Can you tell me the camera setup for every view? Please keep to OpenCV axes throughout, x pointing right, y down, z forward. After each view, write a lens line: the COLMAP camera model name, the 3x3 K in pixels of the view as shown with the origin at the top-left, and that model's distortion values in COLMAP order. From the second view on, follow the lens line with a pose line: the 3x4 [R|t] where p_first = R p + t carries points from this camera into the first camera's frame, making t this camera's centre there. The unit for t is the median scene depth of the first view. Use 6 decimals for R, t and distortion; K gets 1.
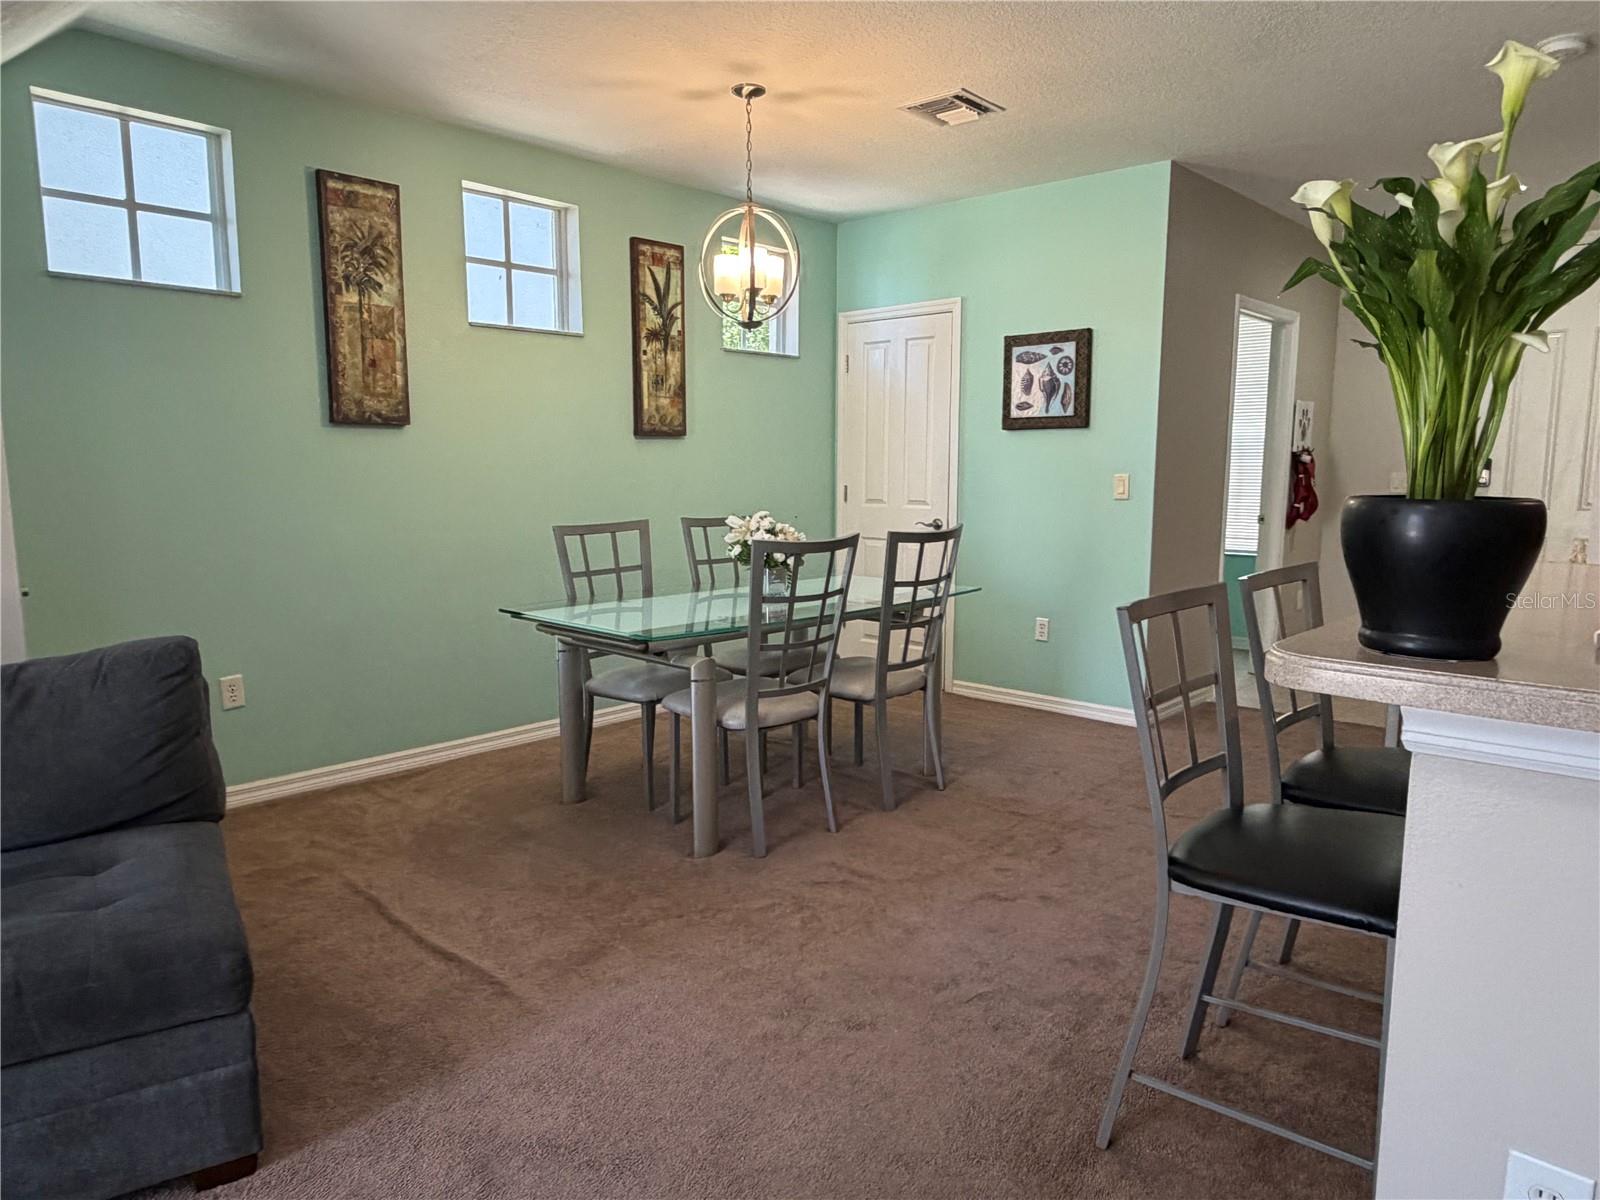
lens RADIAL K [[1059.5, 0, 800.0], [0, 1059.5, 600.0], [0, 0, 1]] dist [0.009103, -0.000118]
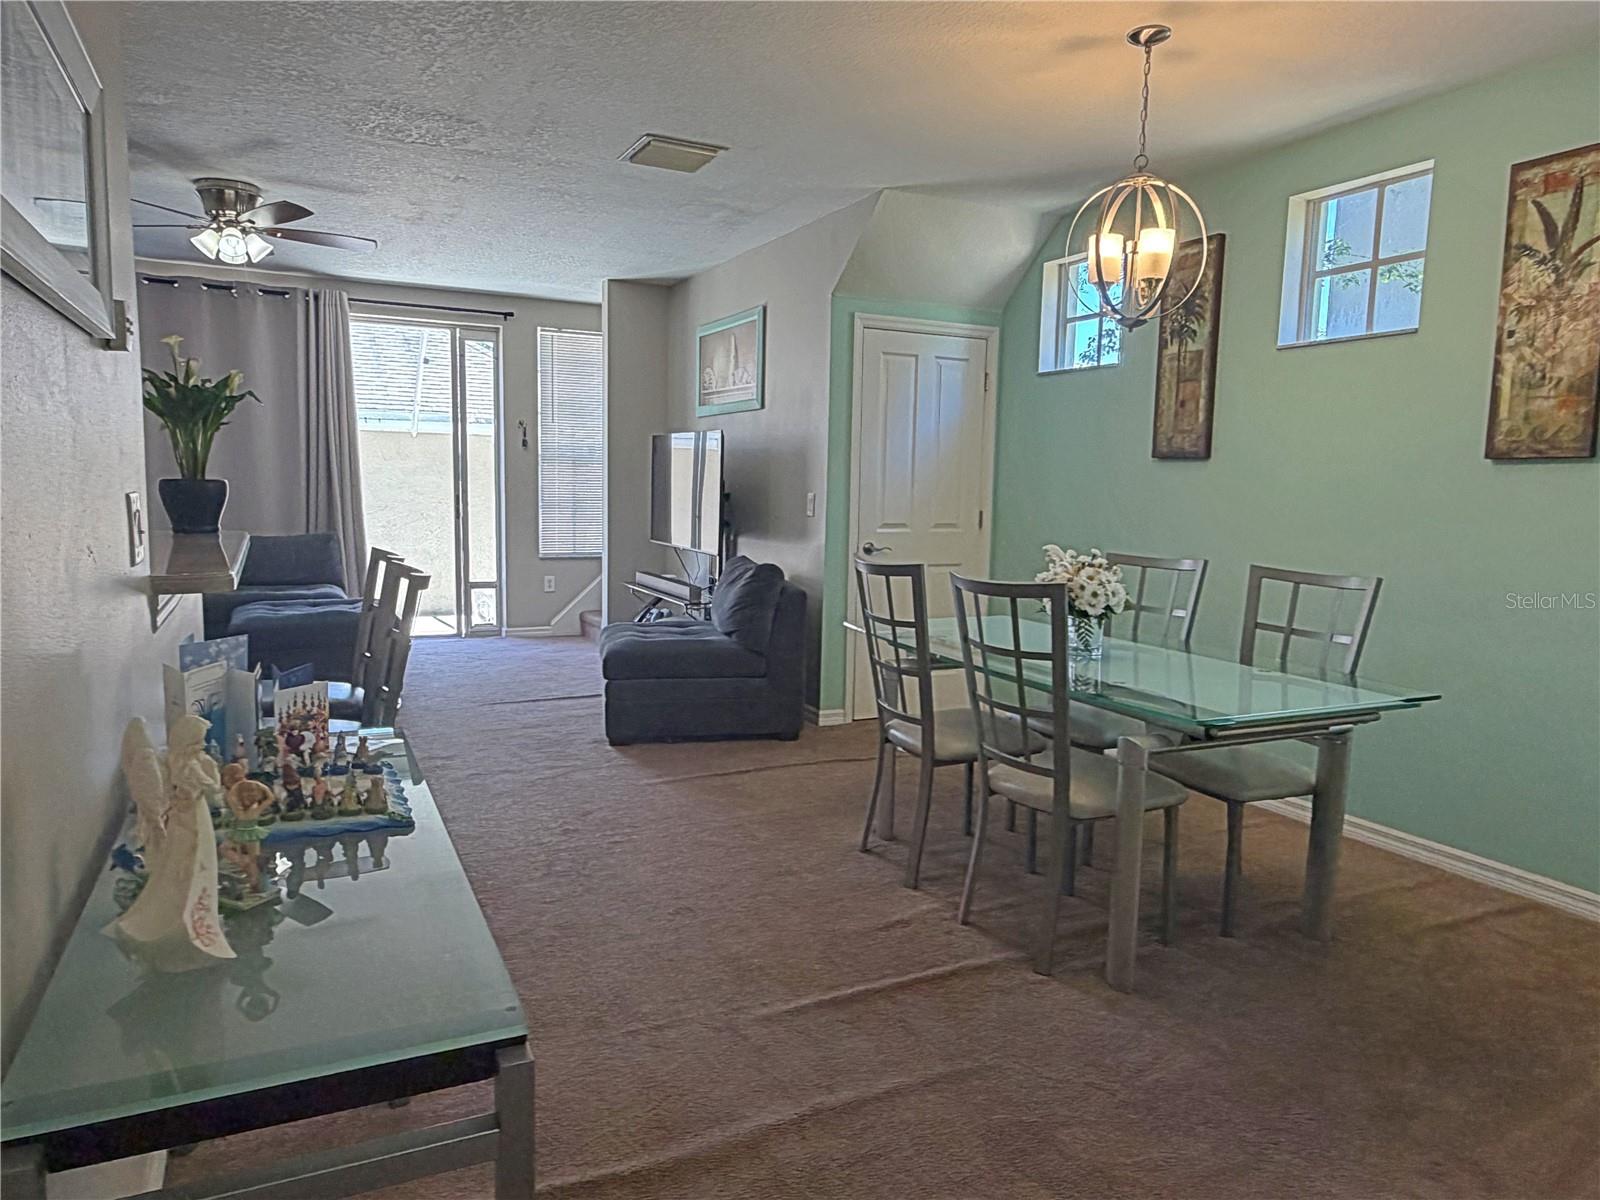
lens RADIAL K [[1059.5, 0, 800.0], [0, 1059.5, 600.0], [0, 0, 1]] dist [0.009103, -0.000118]
pose [[-0.362543, 0.094774, -0.927136, 0.723950], [-0.142831, 0.977413, 0.155765, -0.124337], [0.920957, 0.188896, -0.340818, 0.949426]]
